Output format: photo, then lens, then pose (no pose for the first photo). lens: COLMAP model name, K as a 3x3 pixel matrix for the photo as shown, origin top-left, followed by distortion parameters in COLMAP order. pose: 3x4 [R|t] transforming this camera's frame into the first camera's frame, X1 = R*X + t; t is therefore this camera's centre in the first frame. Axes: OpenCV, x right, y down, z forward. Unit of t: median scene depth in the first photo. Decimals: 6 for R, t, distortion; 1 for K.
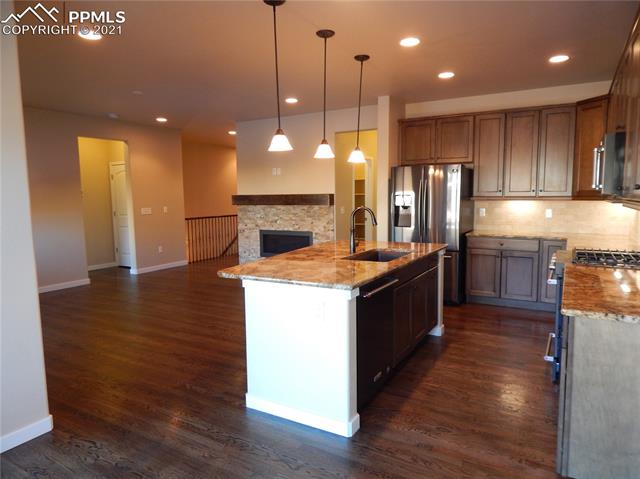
lens RADIAL K [[431.2, 0, 320.5], [0, 431.2, 237.8], [0, 0, 1]] dist [0.007939, -0.012614]
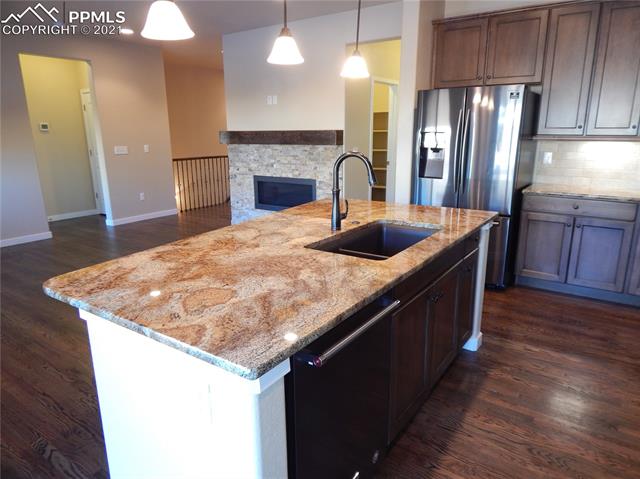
lens RADIAL K [[431.2, 0, 320.4], [0, 431.2, 239.4], [0, 0, 1]] dist [0.007939, -0.012614]
pose [[0.996653, 0.025636, -0.077625, 0.053965], [-0.014082, 0.989201, 0.145888, -0.021604], [0.080526, -0.144307, 0.986251, 0.217206]]
